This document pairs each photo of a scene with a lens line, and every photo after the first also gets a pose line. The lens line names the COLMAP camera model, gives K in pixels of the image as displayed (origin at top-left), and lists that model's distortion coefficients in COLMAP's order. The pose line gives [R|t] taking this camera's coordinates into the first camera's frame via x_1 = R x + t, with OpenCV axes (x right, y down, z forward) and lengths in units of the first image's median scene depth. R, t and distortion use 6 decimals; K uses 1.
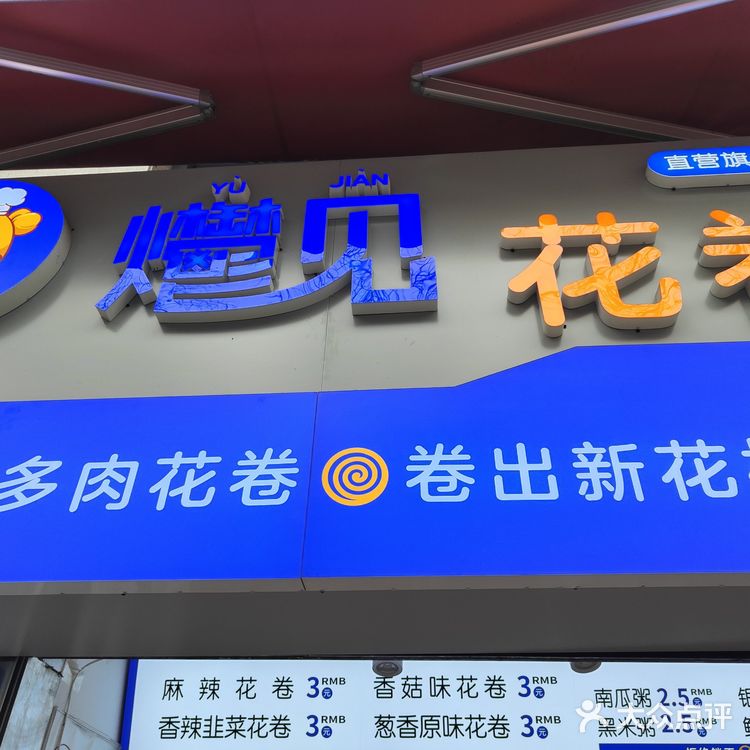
lens RADIAL K [[685.2, 0, 377.3], [0, 685.2, 393.0], [0, 0, 1]] dist [0.006584, 0.014368]
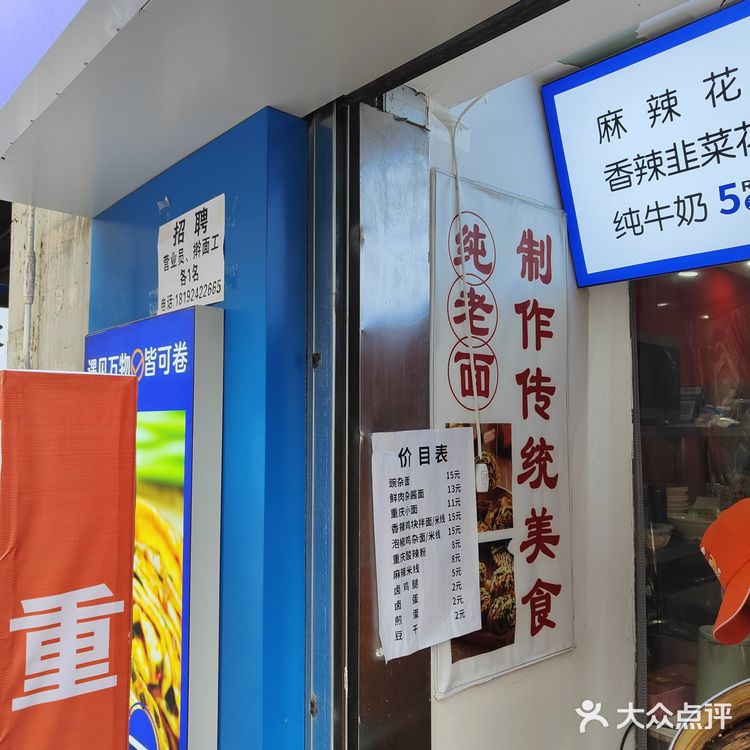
lens RADIAL K [[685.8, 0, 375.0], [0, 685.8, 375.0], [0, 0, 1]] dist [0.009836, 0.011393]
pose [[0.713770, -0.057917, -0.697981, 0.006431], [0.445780, 0.806216, 0.388966, 0.312478], [0.540196, -0.588779, 0.601272, 0.366968]]
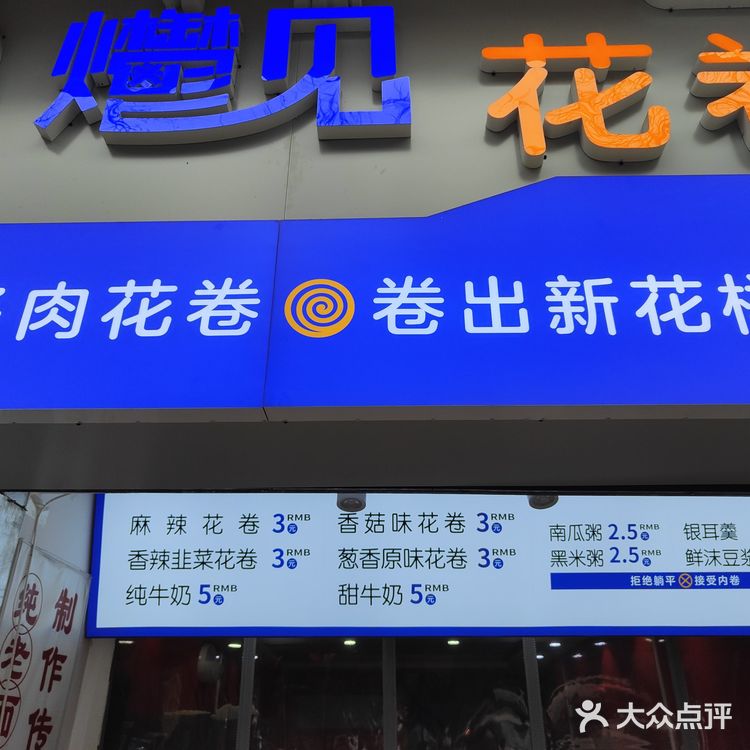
lens RADIAL K [[685.8, 0, 375.0], [0, 685.8, 375.0], [0, 0, 1]] dist [0.009836, 0.011393]
pose [[0.998940, 0.011796, 0.044487, 0.002456], [-0.019483, 0.984101, 0.176539, 0.031536], [-0.041697, -0.177218, 0.983288, 0.029155]]
